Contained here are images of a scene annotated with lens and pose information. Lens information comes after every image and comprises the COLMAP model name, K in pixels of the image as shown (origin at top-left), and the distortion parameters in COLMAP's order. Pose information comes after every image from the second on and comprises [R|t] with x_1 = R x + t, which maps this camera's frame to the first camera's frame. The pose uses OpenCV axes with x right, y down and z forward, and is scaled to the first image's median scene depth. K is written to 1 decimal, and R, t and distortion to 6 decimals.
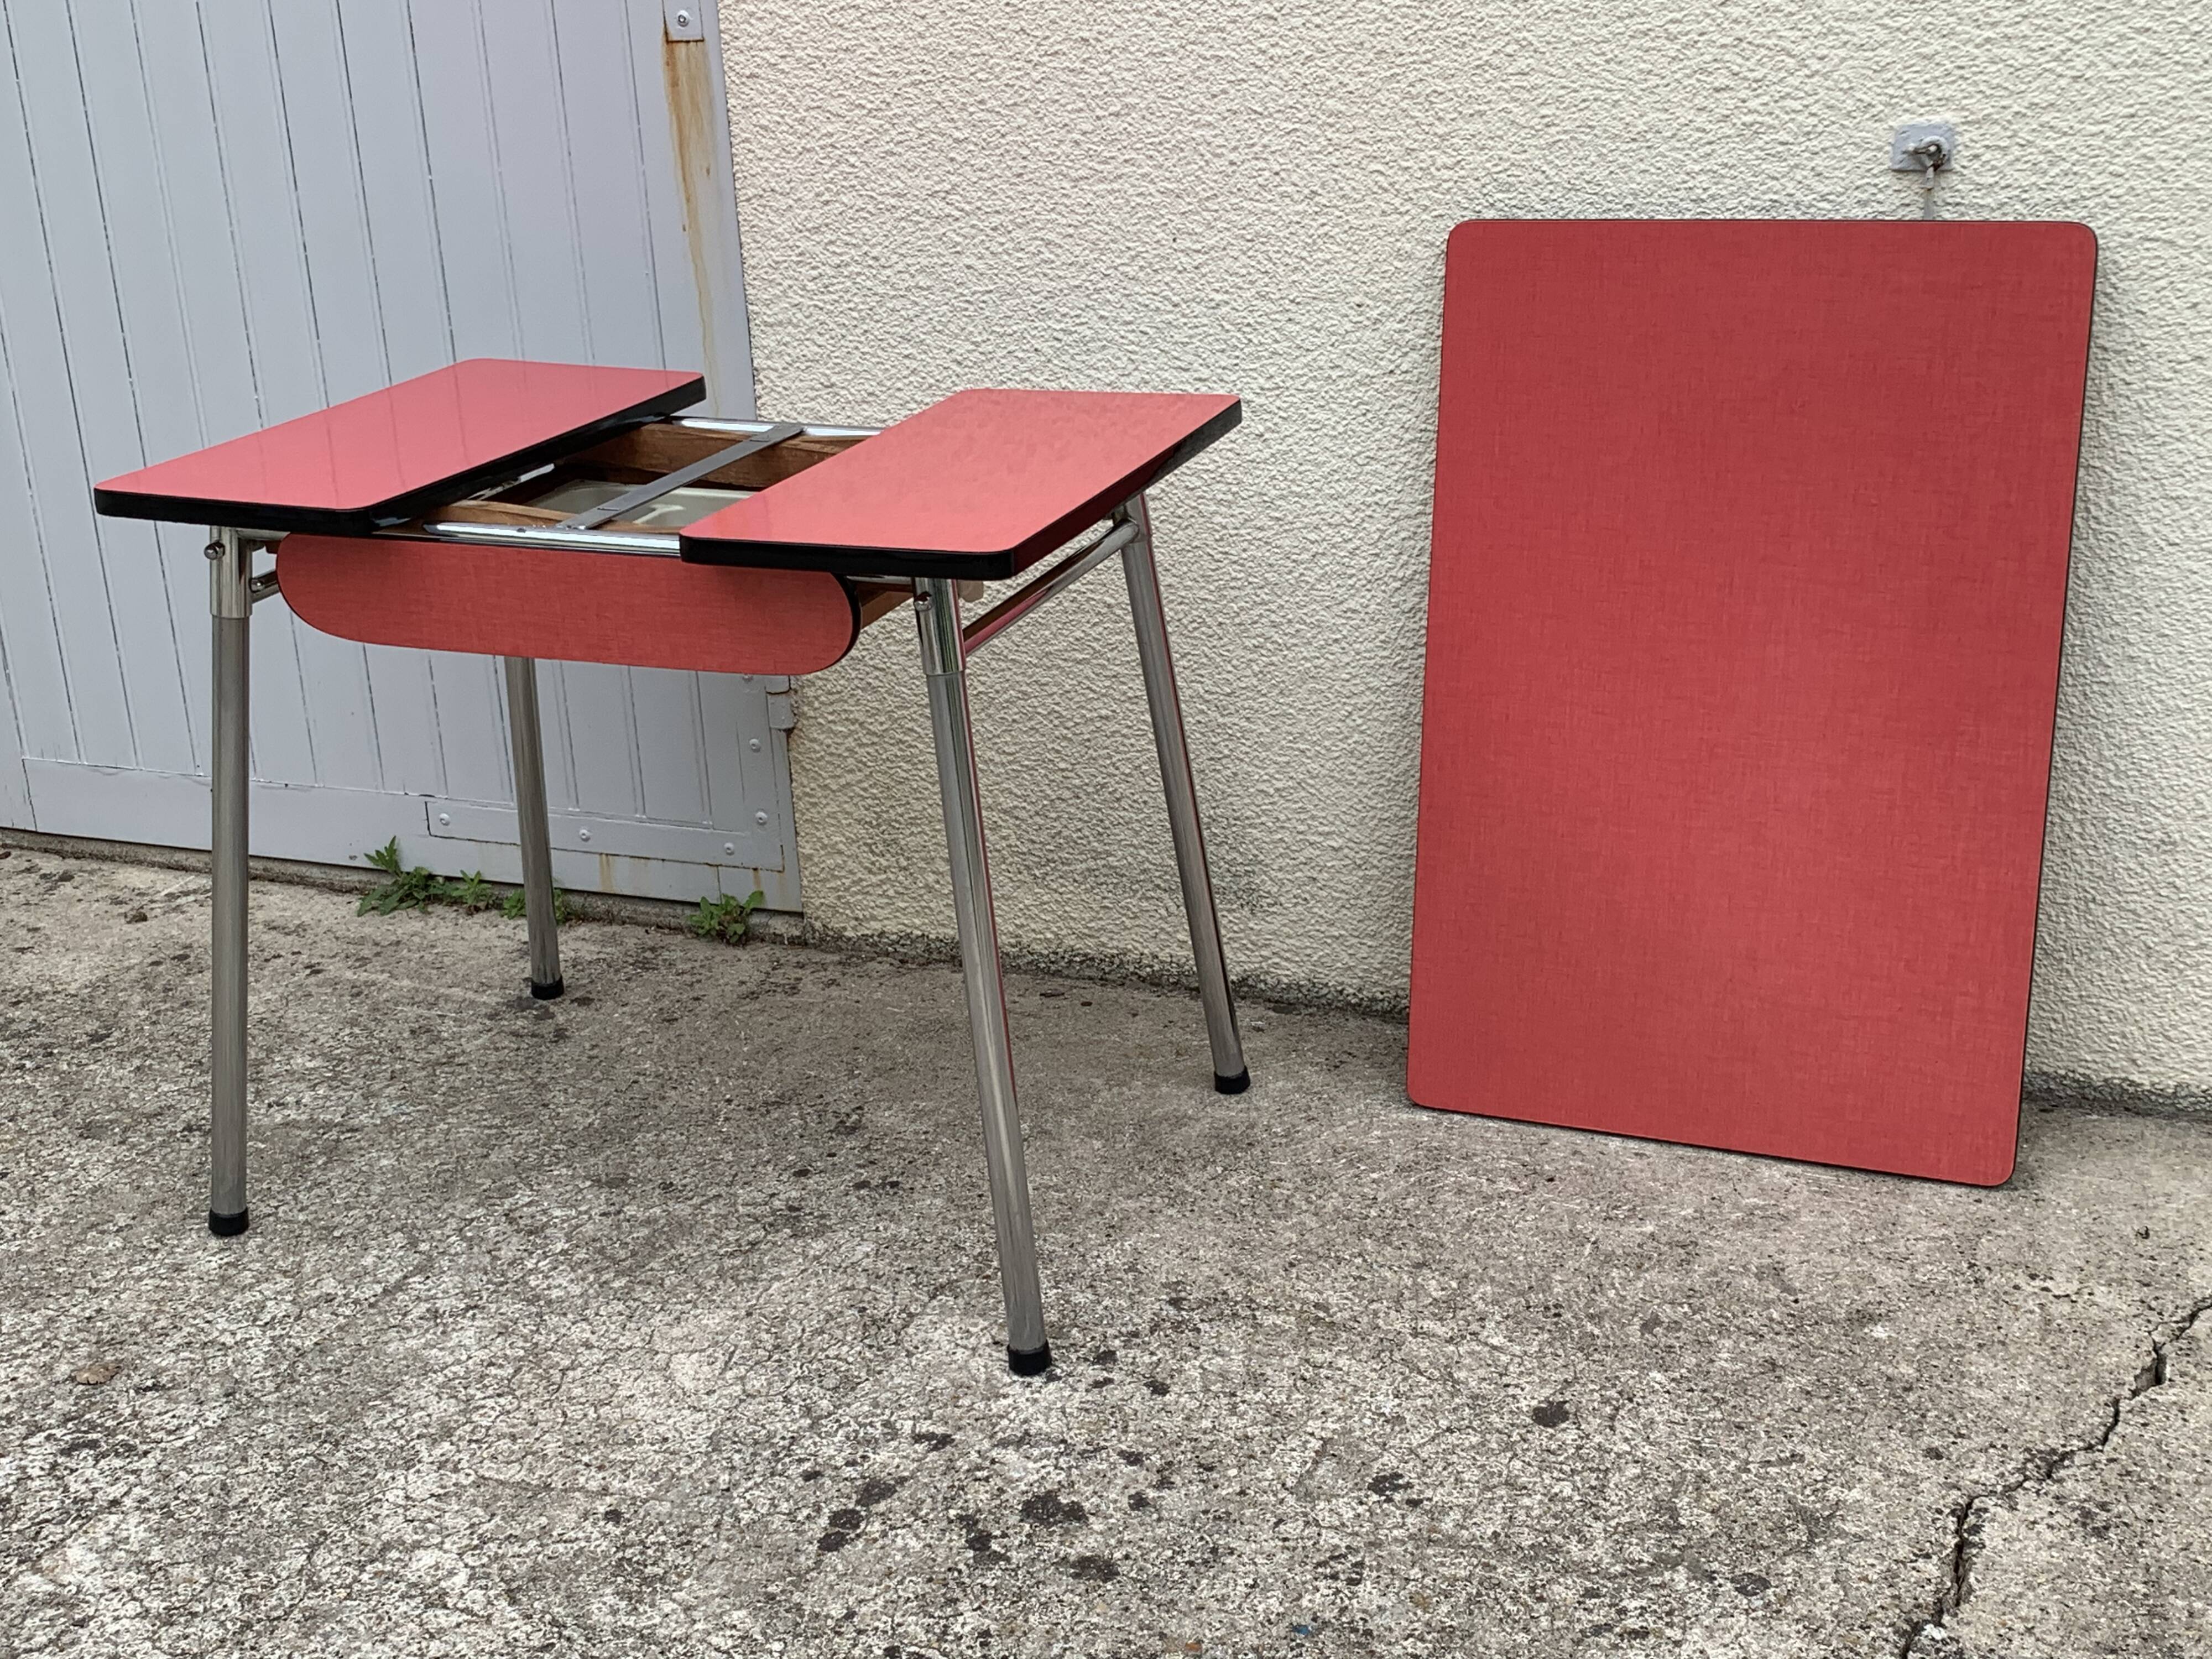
lens RADIAL K [[2661.5, 0, 1108.3], [0, 2661.5, 805.6], [0, 0, 1]] dist [0.201256, -0.657373]
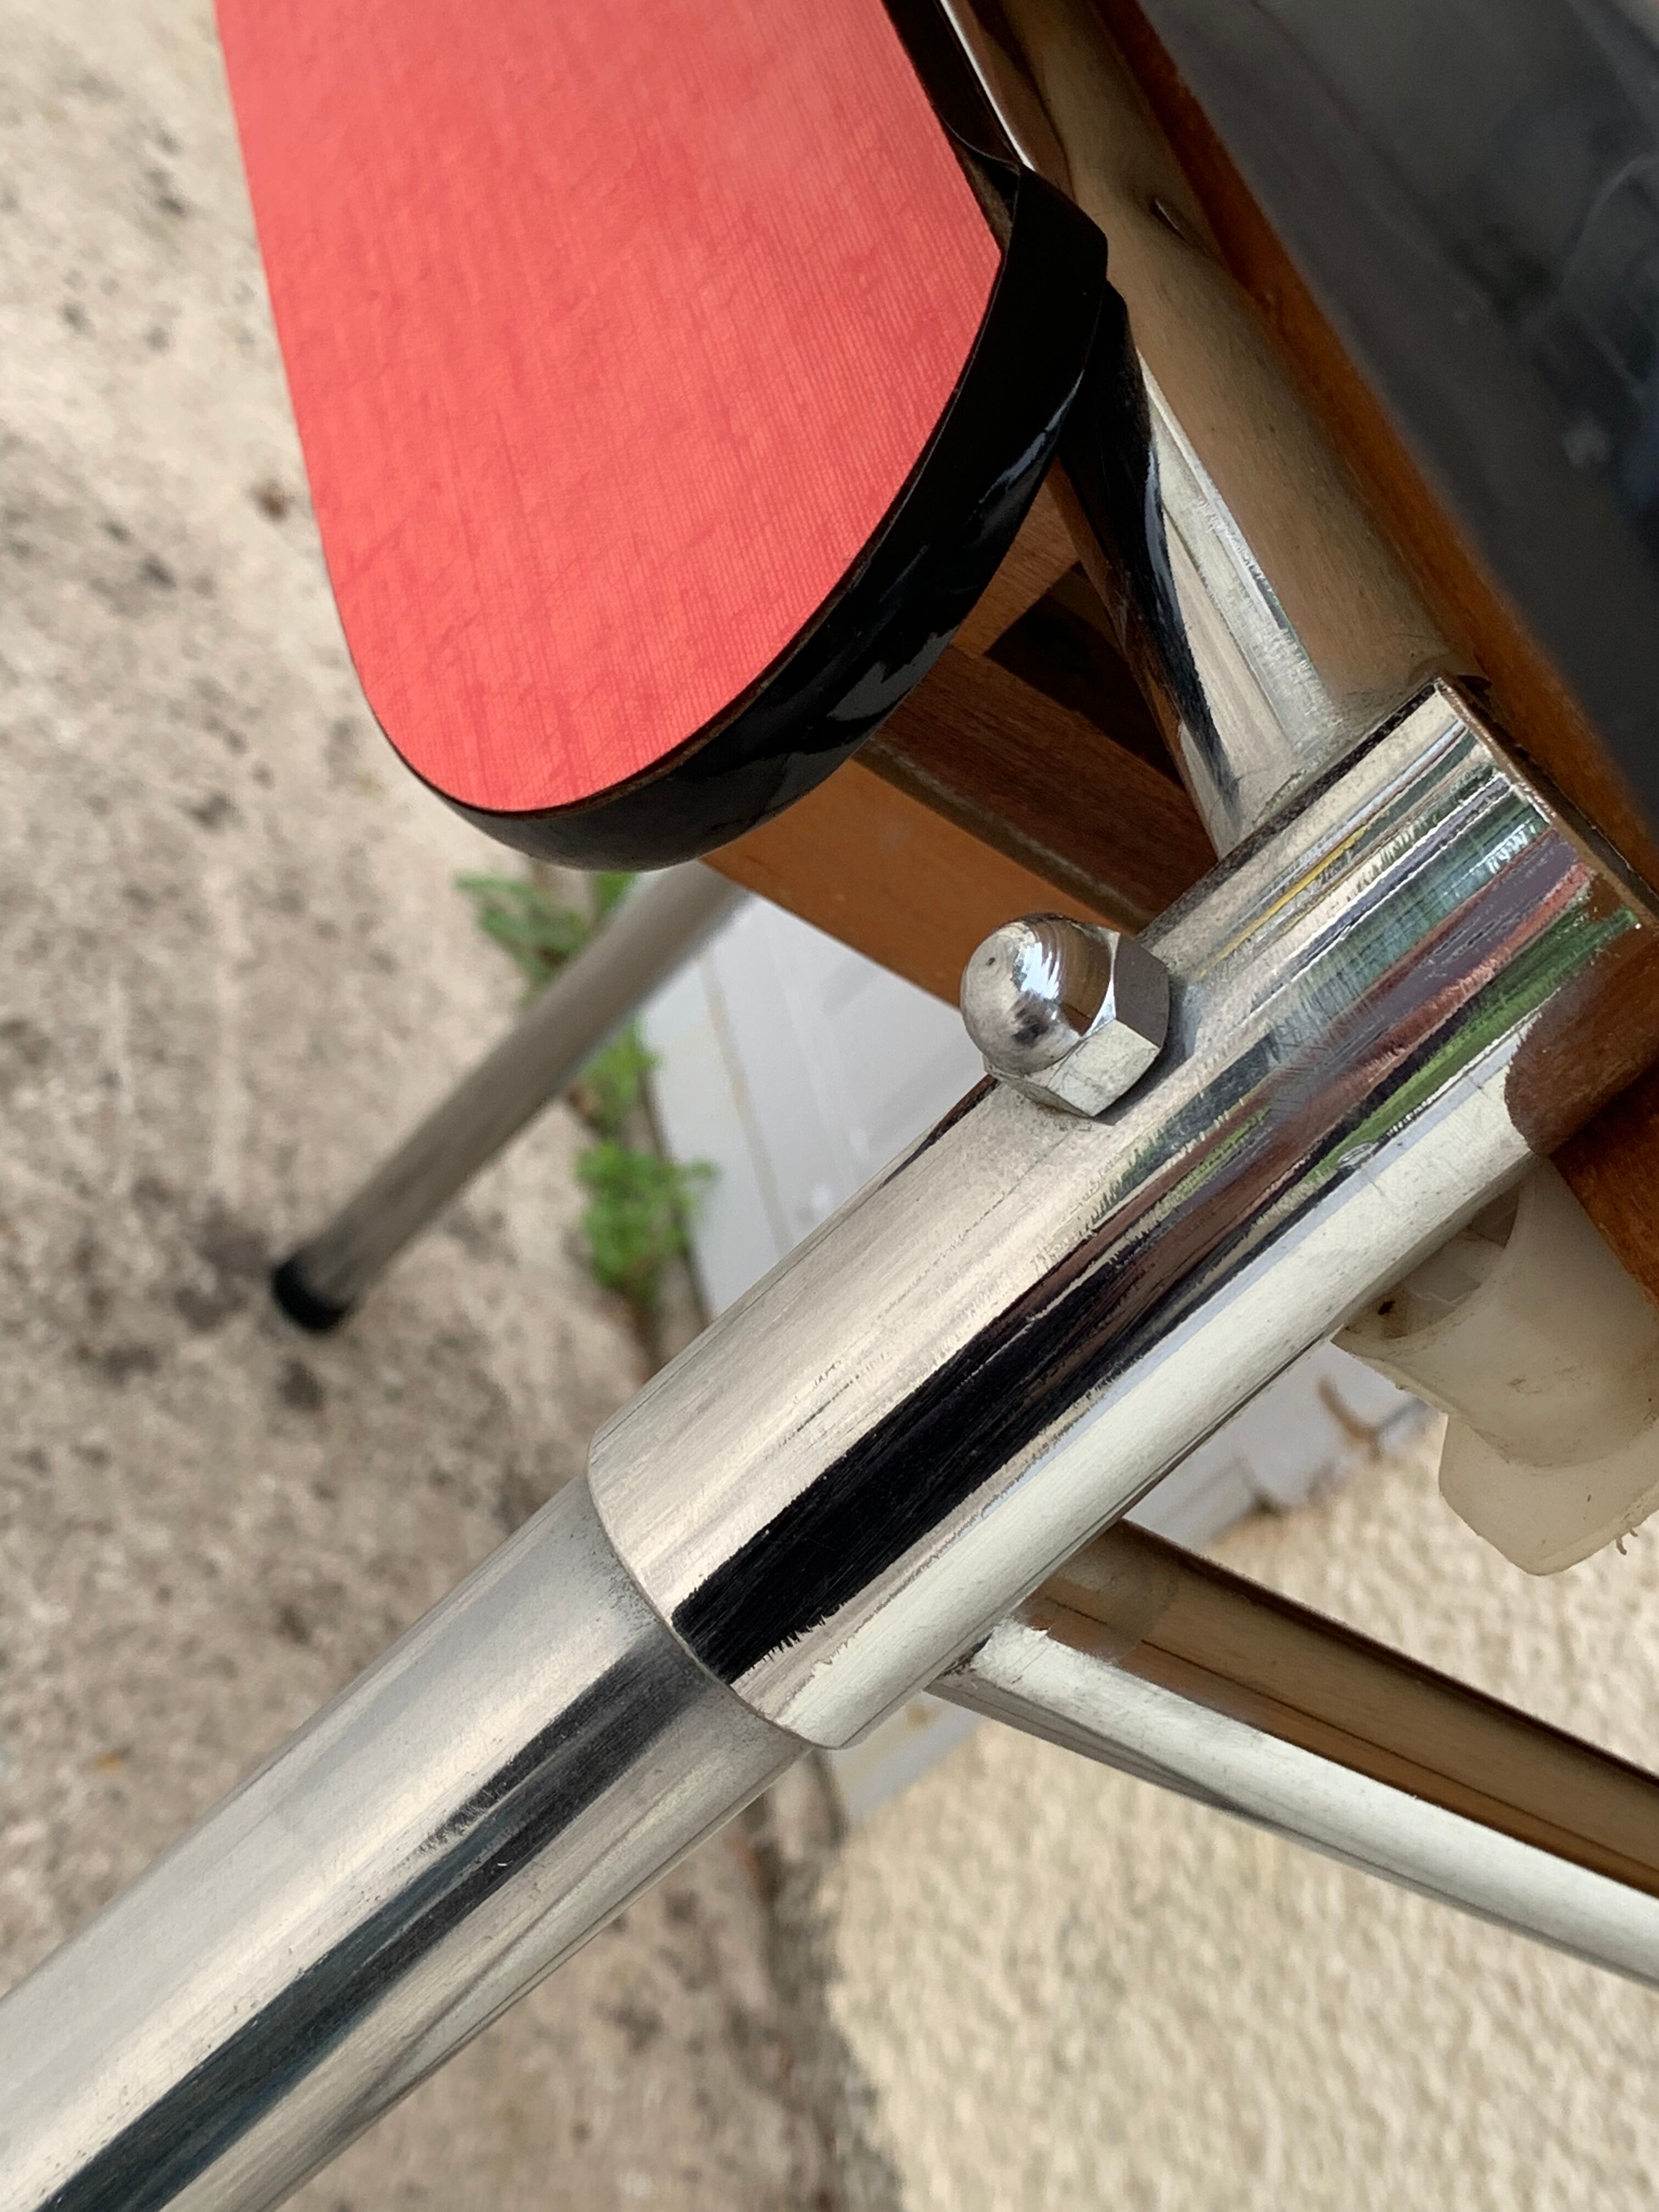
lens RADIAL K [[3369.8, 0, 830.4], [0, 3369.8, 1103.9], [0, 0, 1]] dist [0.154617, -0.000717]
pose [[0.423178, 0.801433, -0.422641, -0.012908], [-0.849833, 0.512842, 0.121563, -0.066507], [0.314173, 0.307731, 0.898108, 0.713665]]
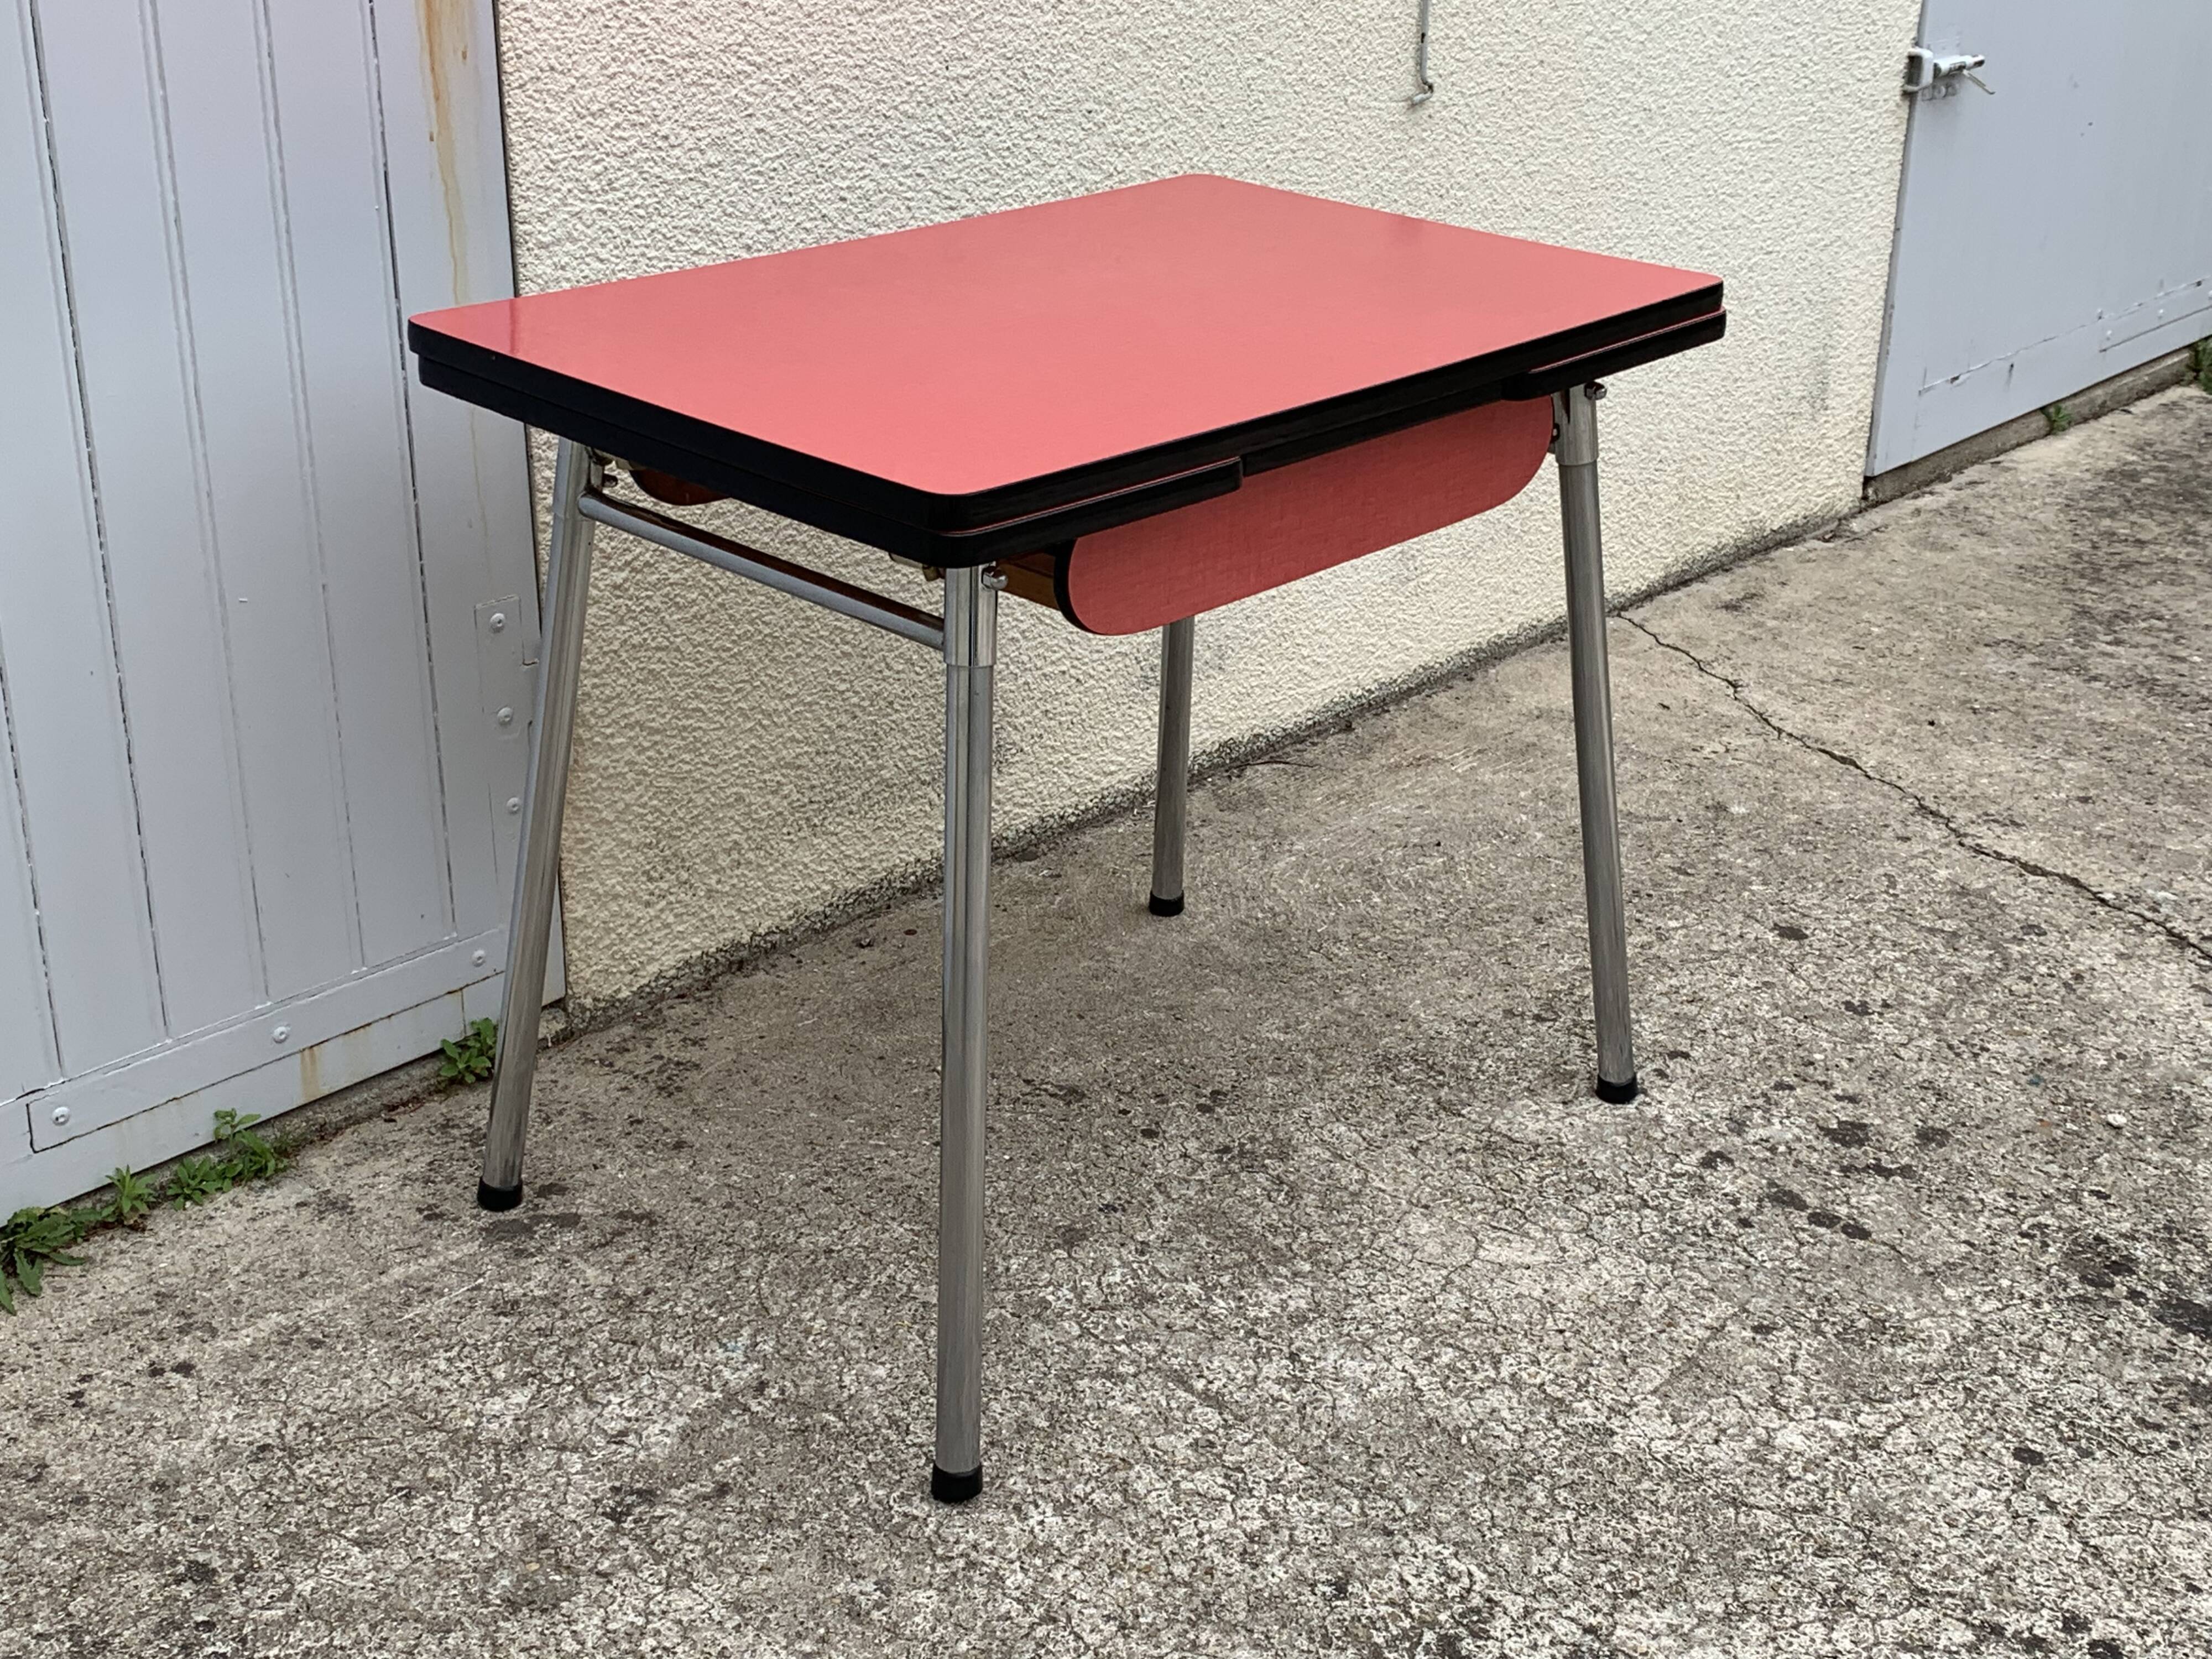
lens RADIAL K [[2858.3, 0, 1113.2], [0, 2858.3, 807.4], [0, 0, 1]] dist [0.197360, -0.640833]
pose [[0.367908, -0.322963, 0.871974, -0.927360], [0.289705, 0.930883, 0.222548, -0.183450], [-0.883581, 0.170738, 0.436043, 0.574330]]
